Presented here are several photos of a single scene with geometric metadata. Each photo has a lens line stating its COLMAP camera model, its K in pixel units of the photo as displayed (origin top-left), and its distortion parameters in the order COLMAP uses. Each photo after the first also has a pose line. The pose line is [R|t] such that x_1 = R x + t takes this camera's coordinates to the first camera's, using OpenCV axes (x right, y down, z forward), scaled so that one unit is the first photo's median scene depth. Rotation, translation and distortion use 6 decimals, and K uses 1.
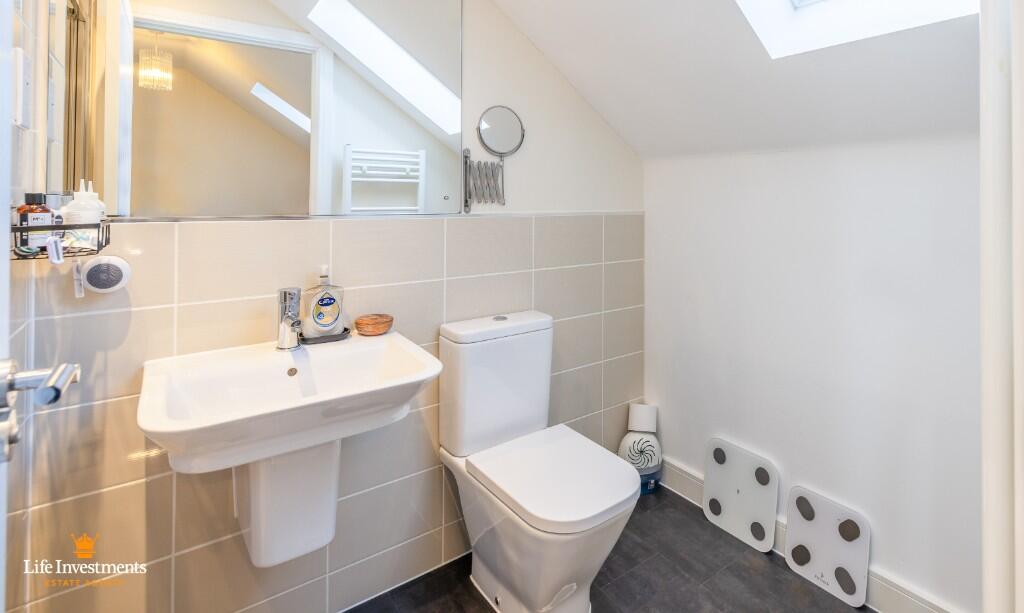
lens RADIAL K [[490.8, 0, 511.9], [0, 490.8, 192.2], [0, 0, 1]] dist [-0.000580, -0.000098]
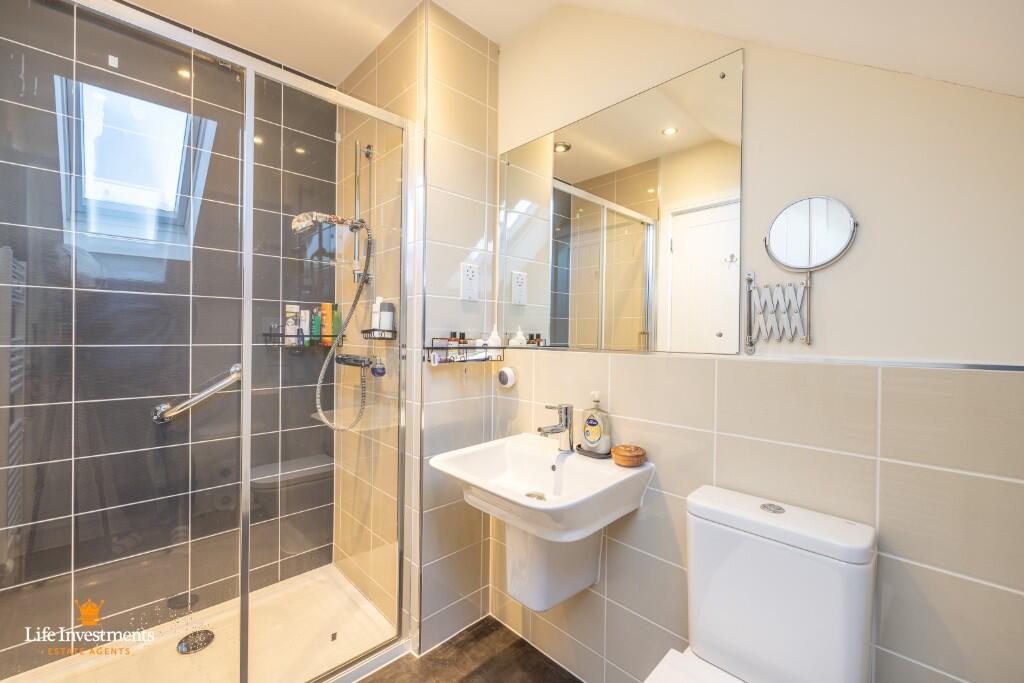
lens RADIAL K [[431.8, 0, 512.0], [0, 431.8, 341.5], [0, 0, 1]] dist [0.000031, -0.000075]
pose [[0.157849, 0.008667, -0.987425, 0.526991], [-0.000723, 0.999962, 0.008661, 0.016825], [0.987463, -0.000653, 0.157849, 0.554546]]
